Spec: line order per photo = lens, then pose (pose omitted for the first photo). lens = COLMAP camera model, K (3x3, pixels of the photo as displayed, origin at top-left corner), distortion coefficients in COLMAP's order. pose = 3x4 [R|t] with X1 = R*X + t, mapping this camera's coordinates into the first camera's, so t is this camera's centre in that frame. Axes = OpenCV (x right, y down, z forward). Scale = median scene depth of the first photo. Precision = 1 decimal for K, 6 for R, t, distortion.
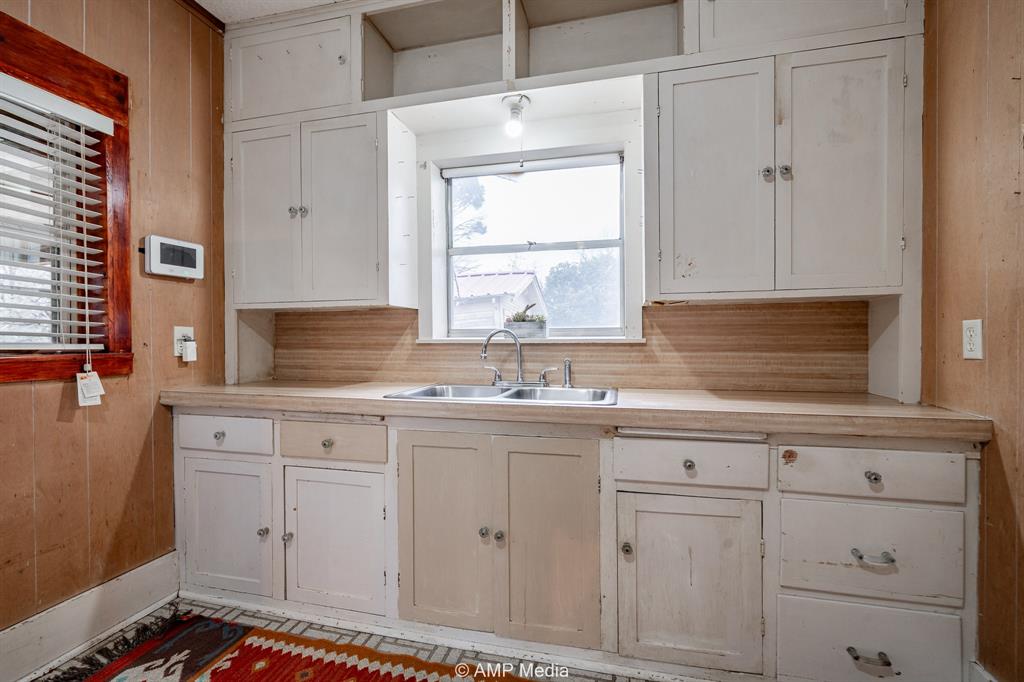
lens RADIAL K [[436.2, 0, 512.0], [0, 436.2, 341.0], [0, 0, 1]] dist [-0.000302, -0.000034]
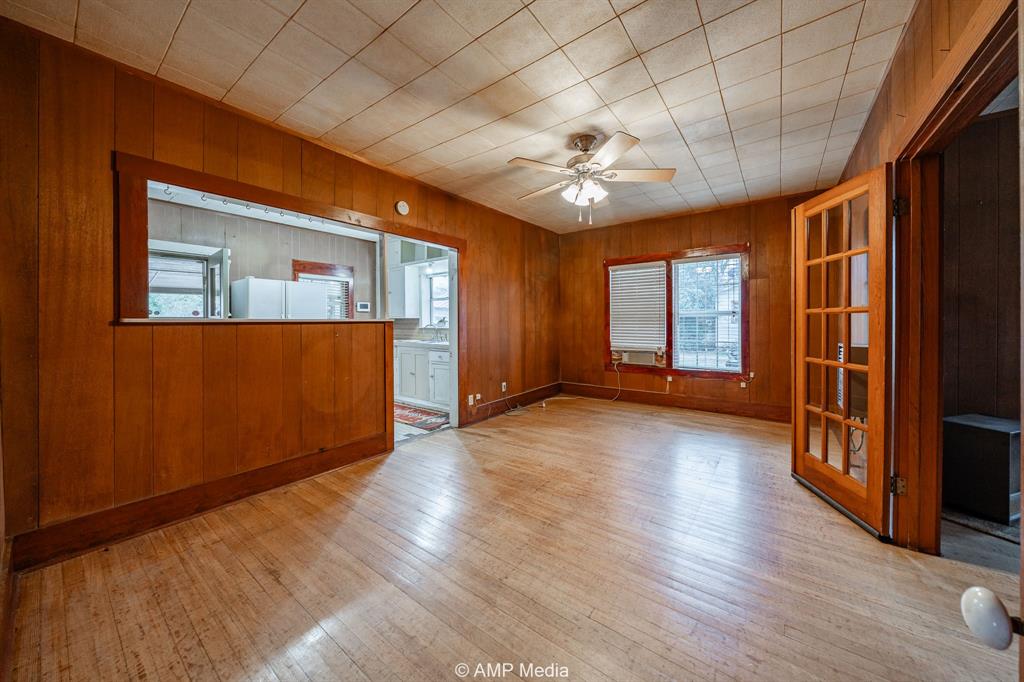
lens RADIAL K [[343.9, 0, 511.5], [0, 343.9, 321.8], [0, 0, 1]] dist [-0.000602, -0.000028]
pose [[0.911764, 0.000194, -0.410714, 1.754625], [0.000789, 0.999997, 0.002222, -0.055271], [0.410713, -0.002350, 0.911762, -1.320990]]
